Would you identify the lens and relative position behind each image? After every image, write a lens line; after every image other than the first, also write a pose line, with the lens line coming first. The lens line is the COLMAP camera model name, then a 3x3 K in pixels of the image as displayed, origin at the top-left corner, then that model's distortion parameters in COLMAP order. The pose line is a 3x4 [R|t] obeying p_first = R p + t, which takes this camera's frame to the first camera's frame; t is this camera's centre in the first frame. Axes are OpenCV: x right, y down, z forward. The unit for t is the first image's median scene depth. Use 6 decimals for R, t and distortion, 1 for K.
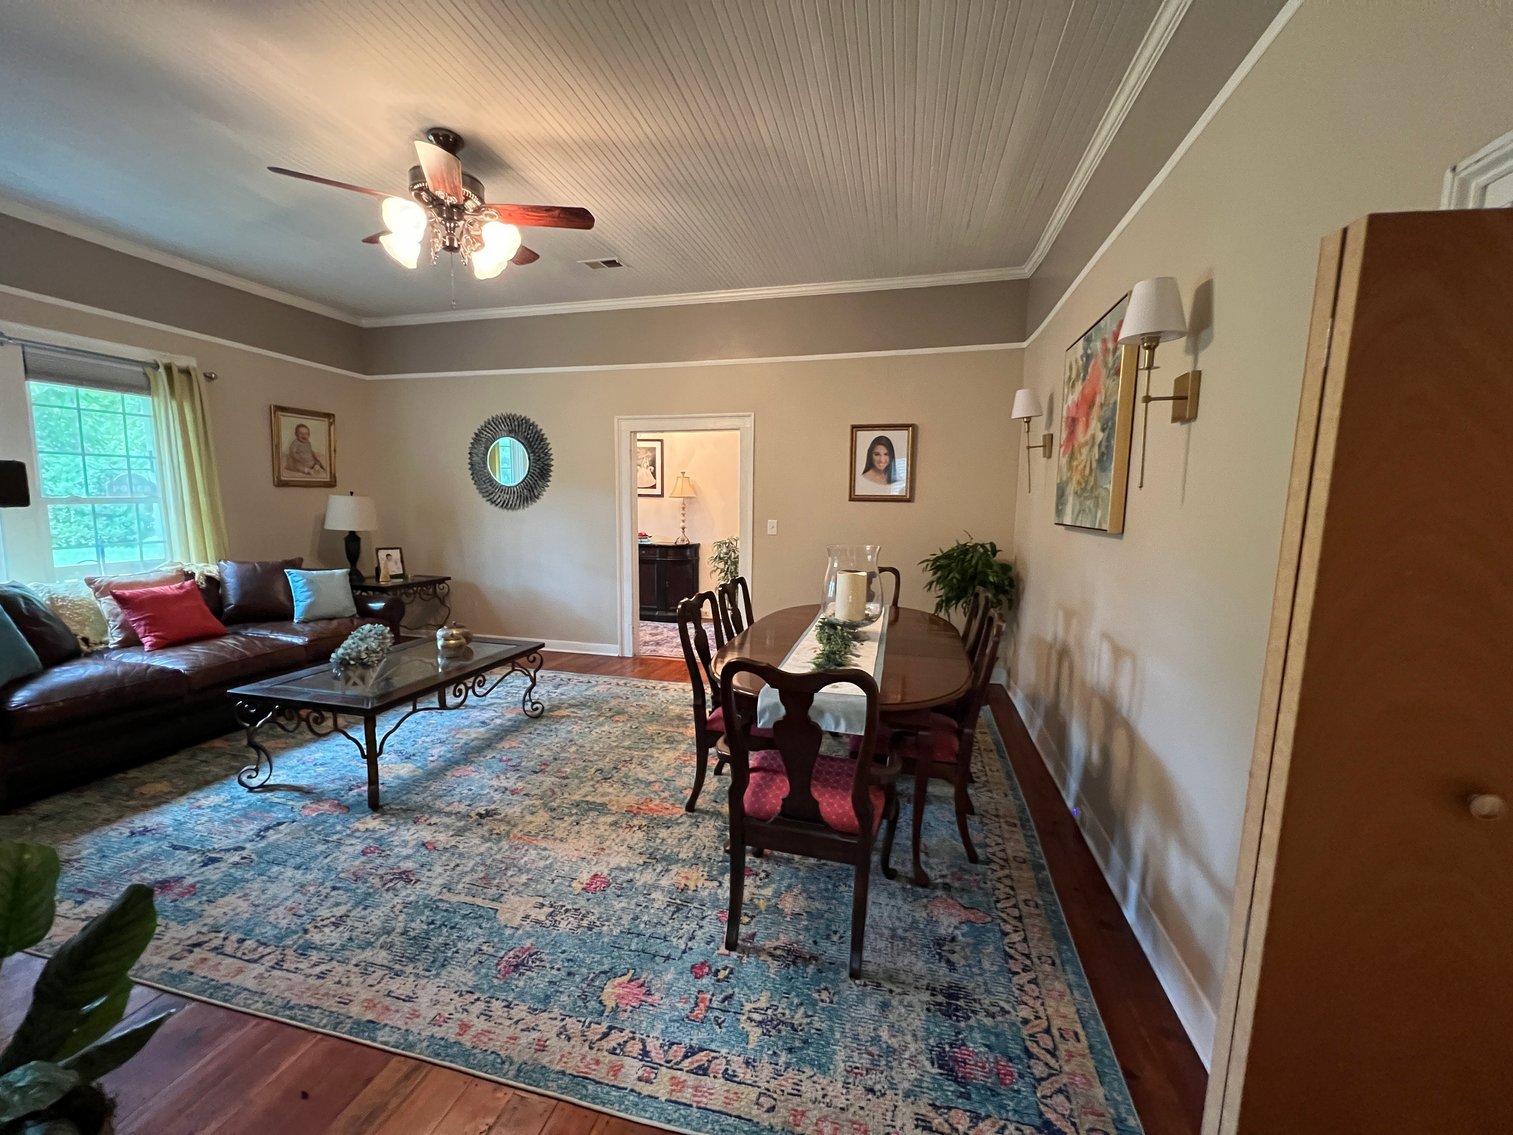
lens RADIAL K [[608.2, 0, 759.9], [0, 608.2, 572.8], [0, 0, 1]] dist [-0.000971, 0.000474]
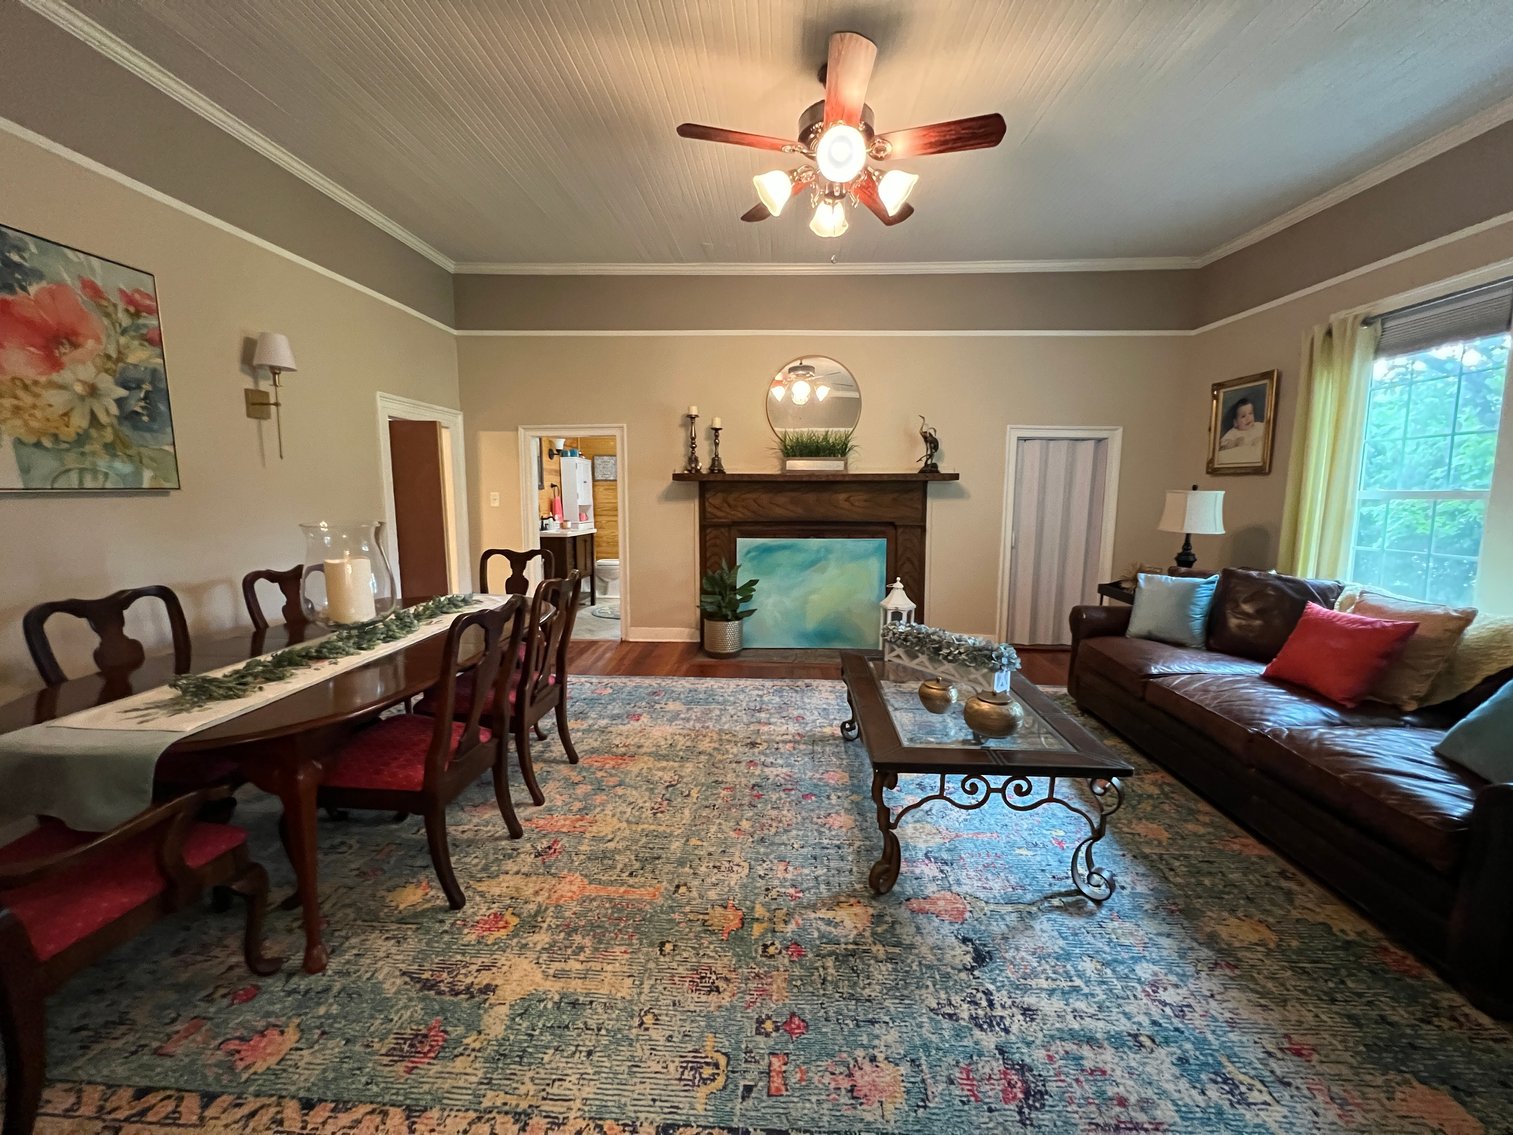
lens RADIAL K [[606.0, 0, 755.9], [0, 606.0, 564.9], [0, 0, 1]] dist [-0.001456, 0.000273]
pose [[-0.983370, -0.003188, -0.181587, -0.238019], [-0.047713, 0.969260, 0.241367, -0.221707], [0.175235, 0.246017, -0.953293, 2.013795]]
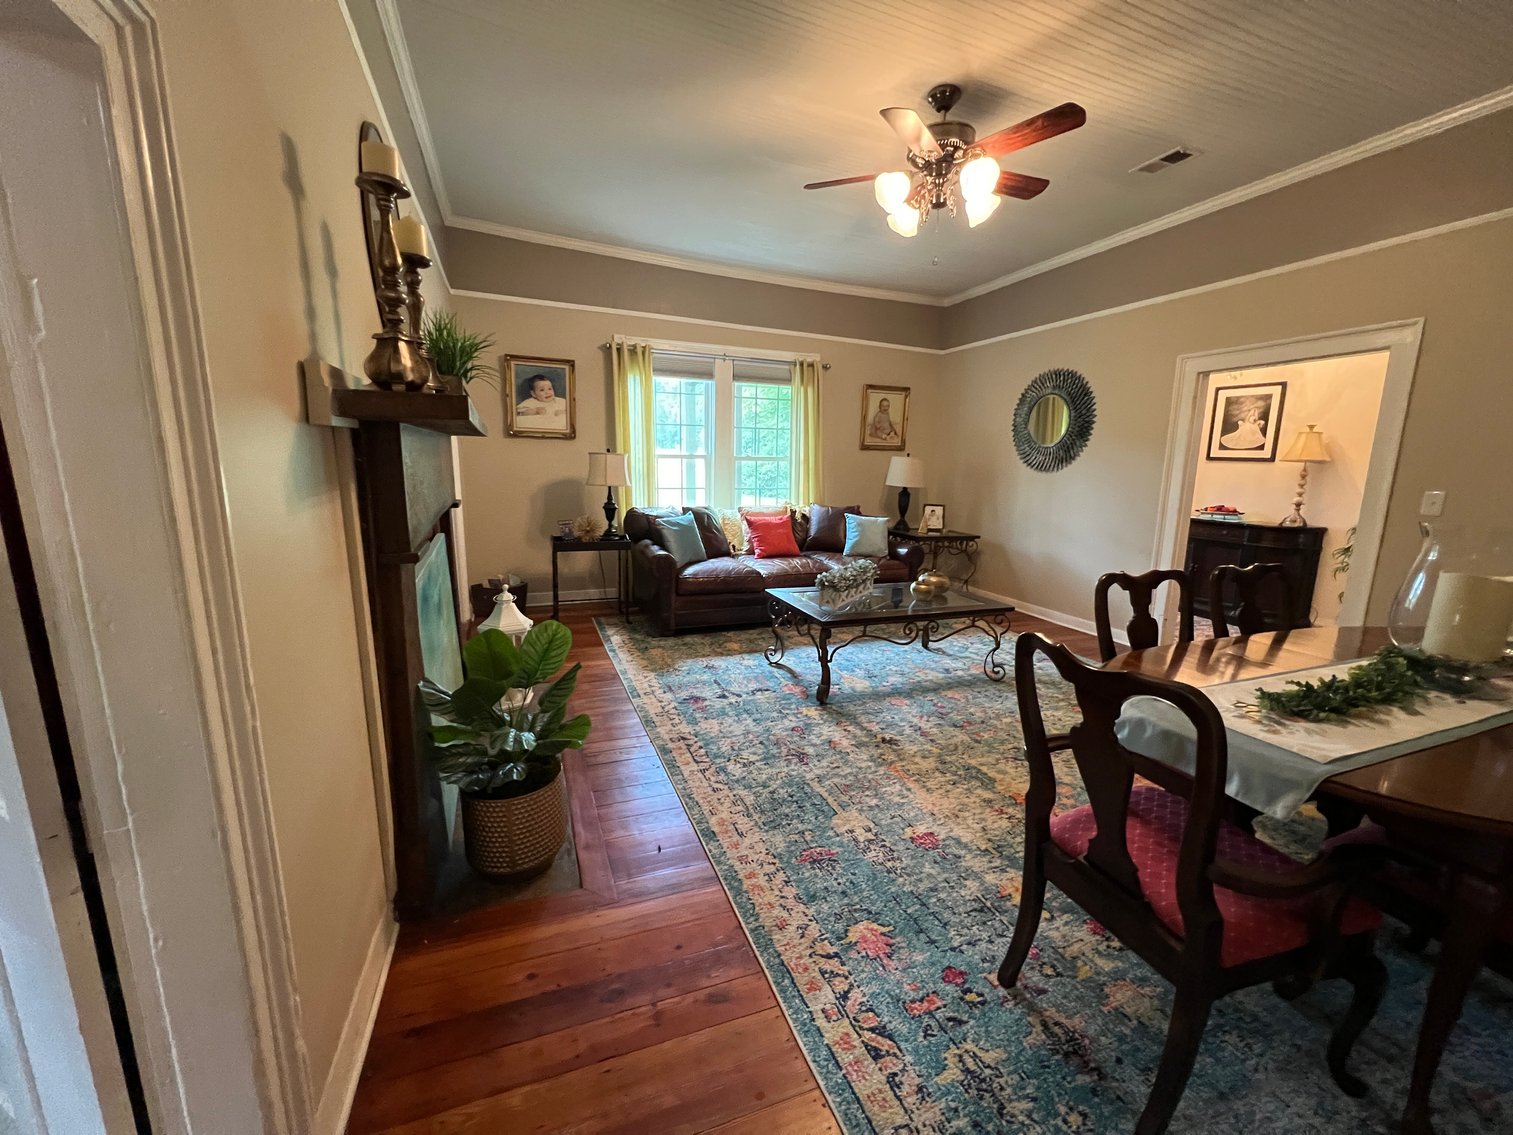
lens RADIAL K [[606.0, 0, 758.2], [0, 606.0, 571.8], [0, 0, 1]] dist [-0.001456, 0.000273]
pose [[0.578485, 0.144142, -0.802856, 0.236229], [-0.112370, 0.988961, 0.096589, 0.020656], [0.807916, 0.034341, 0.588297, 0.165976]]
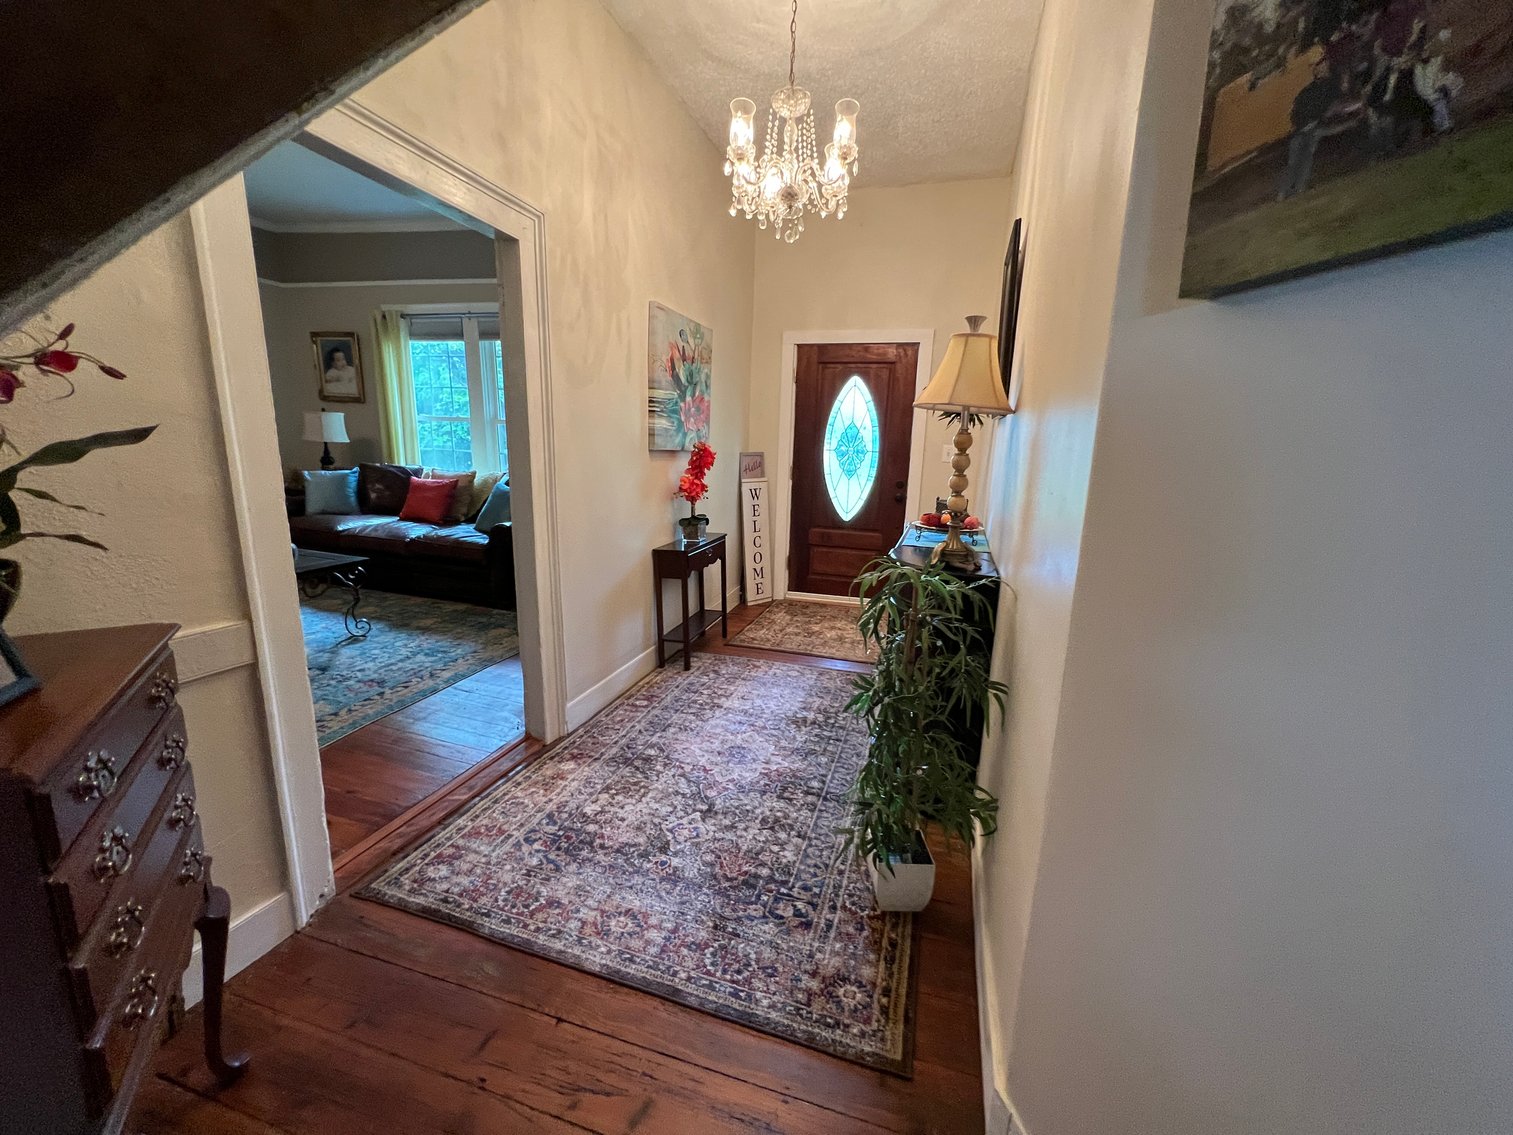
lens RADIAL K [[608.2, 0, 759.0], [0, 608.2, 562.3], [0, 0, 1]] dist [-0.000971, 0.000474]
pose [[-0.067453, 0.187874, -0.979874, 0.466872], [-0.158274, 0.967660, 0.196428, -0.240386], [0.985089, 0.168338, -0.035536, 2.383270]]
